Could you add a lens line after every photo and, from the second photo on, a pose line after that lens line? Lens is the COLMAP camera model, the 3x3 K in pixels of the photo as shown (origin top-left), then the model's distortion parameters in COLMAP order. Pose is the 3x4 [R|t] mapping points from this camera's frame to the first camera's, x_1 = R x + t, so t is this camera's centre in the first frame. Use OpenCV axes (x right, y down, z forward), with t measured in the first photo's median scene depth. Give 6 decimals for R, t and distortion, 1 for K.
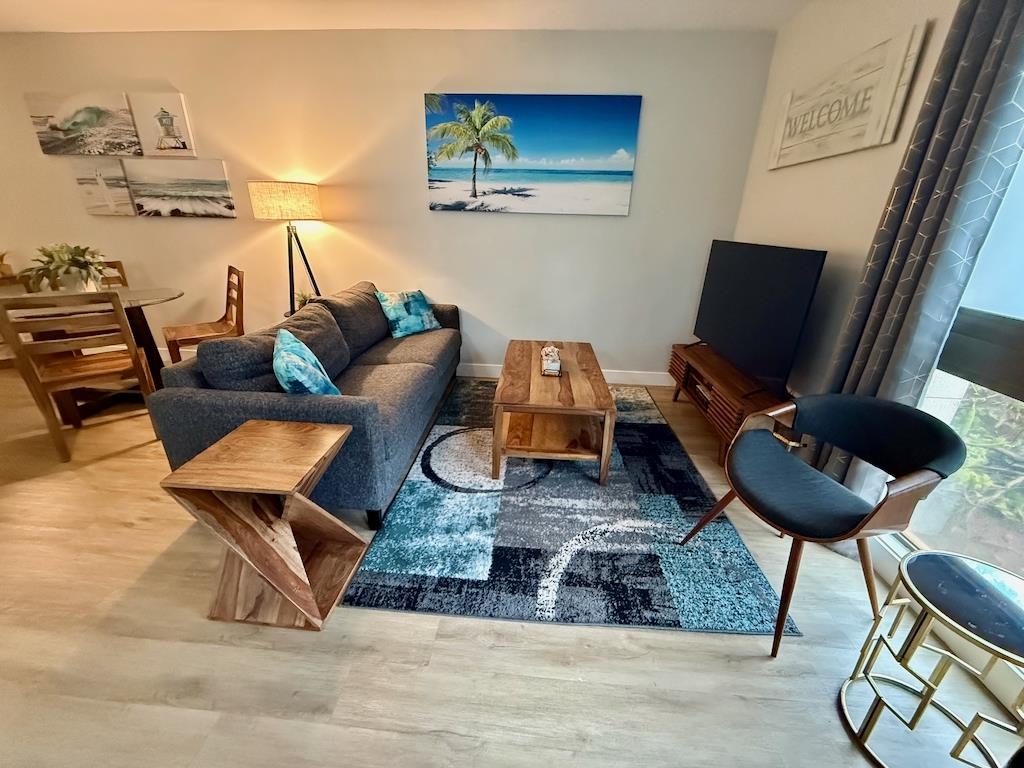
lens RADIAL K [[408.6, 0, 508.0], [0, 408.6, 385.0], [0, 0, 1]] dist [-0.002179, 0.000150]
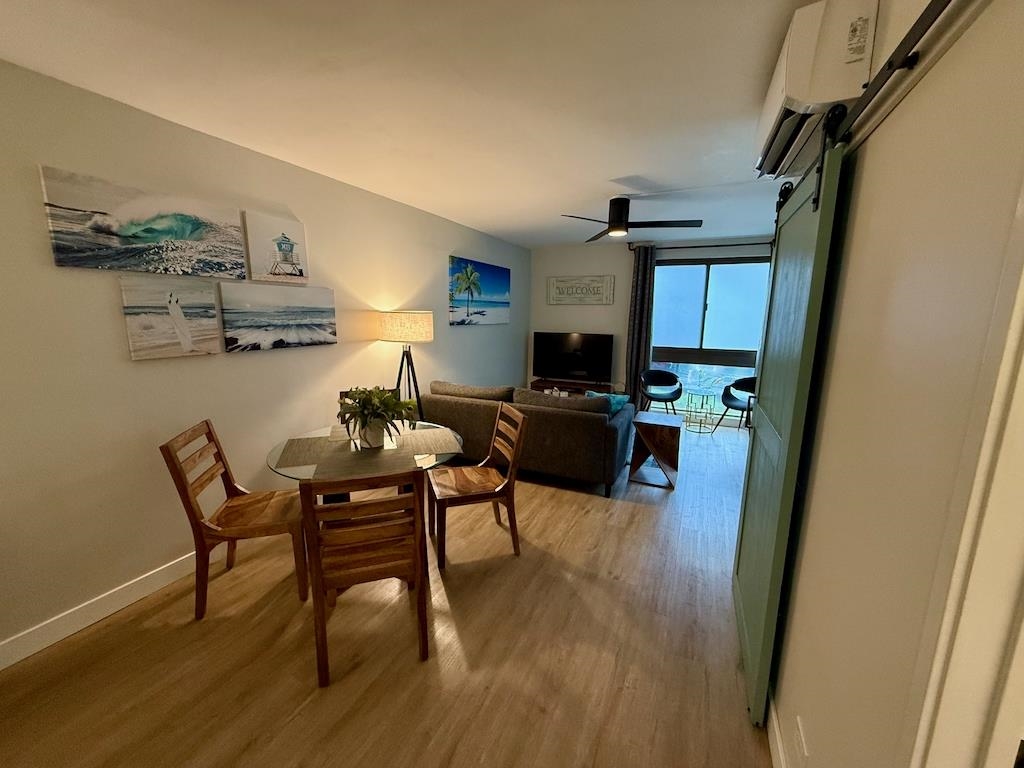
lens RADIAL K [[408.6, 0, 506.8], [0, 408.6, 385.7], [0, 0, 1]] dist [-0.002179, 0.000150]
pose [[0.364179, -0.188198, 0.912116, -1.613078], [0.345247, 0.936872, 0.055460, -0.260716], [-0.864973, 0.294707, 0.406164, 0.328171]]
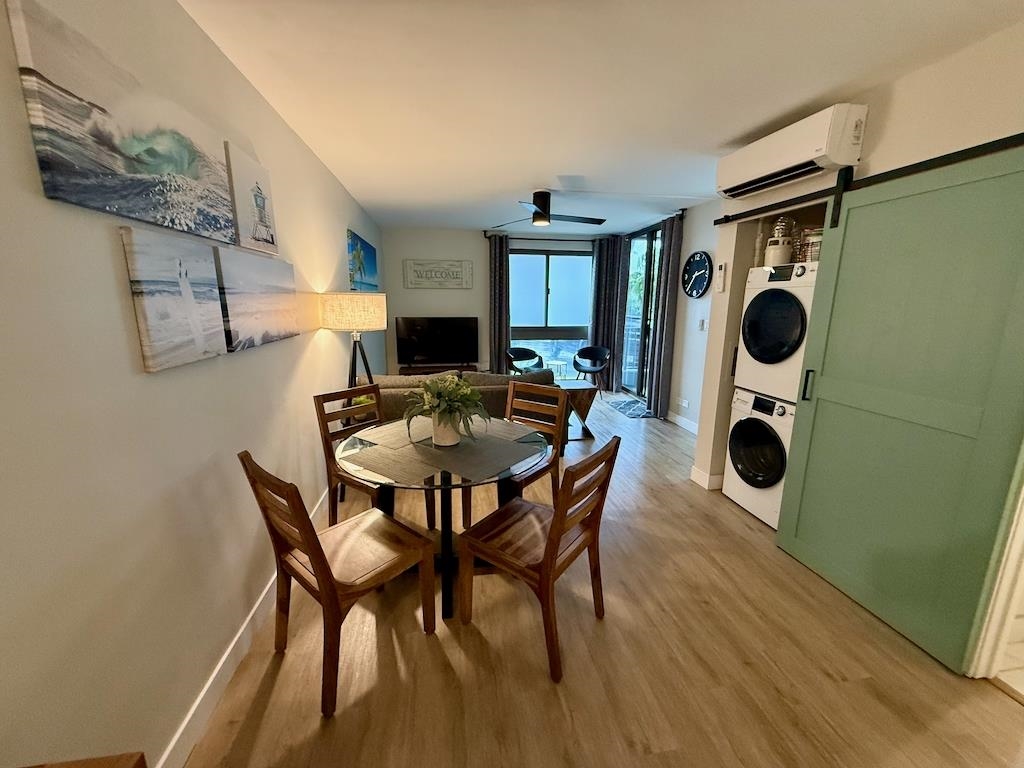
lens RADIAL K [[408.6, 0, 509.9], [0, 408.6, 385.3], [0, 0, 1]] dist [-0.002179, 0.000150]
pose [[-0.234096, -0.226242, 0.945523, -1.681912], [0.351191, 0.887199, 0.299236, -0.471019], [-0.906567, 0.402109, -0.128236, 0.888742]]
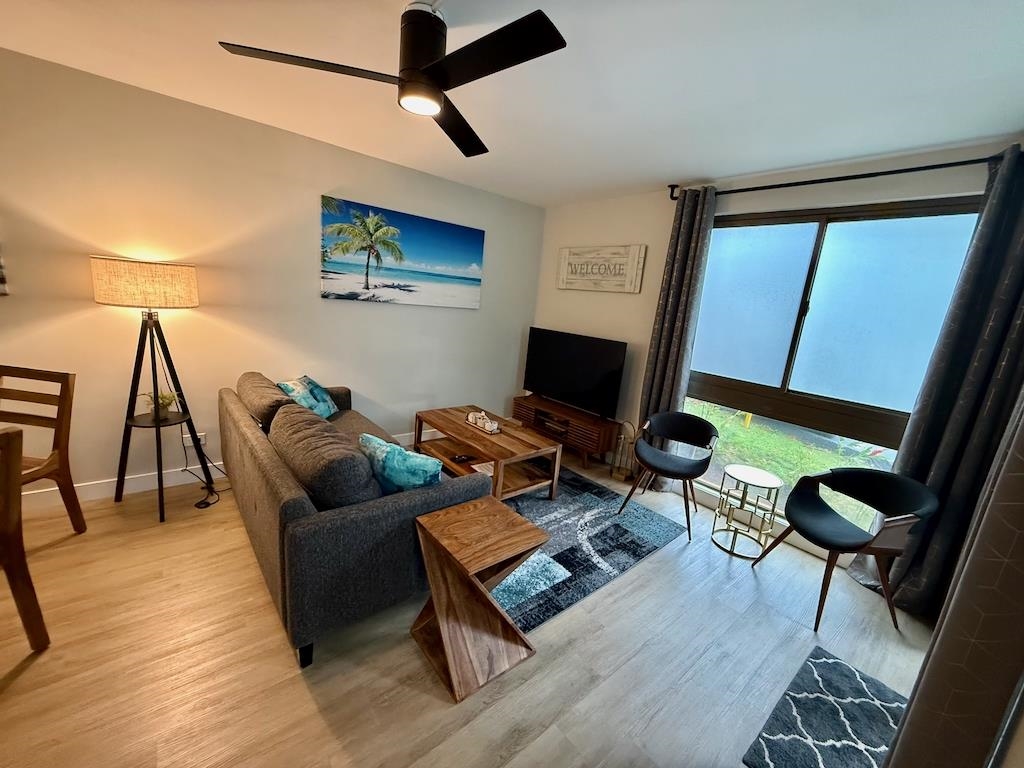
lens RADIAL K [[408.6, 0, 509.0], [0, 408.6, 384.1], [0, 0, 1]] dist [-0.002179, 0.000150]
pose [[0.718794, -0.105064, 0.687238, -0.626709], [0.189543, 0.980683, -0.048320, -0.089141], [-0.668886, 0.164993, 0.724824, -0.011177]]
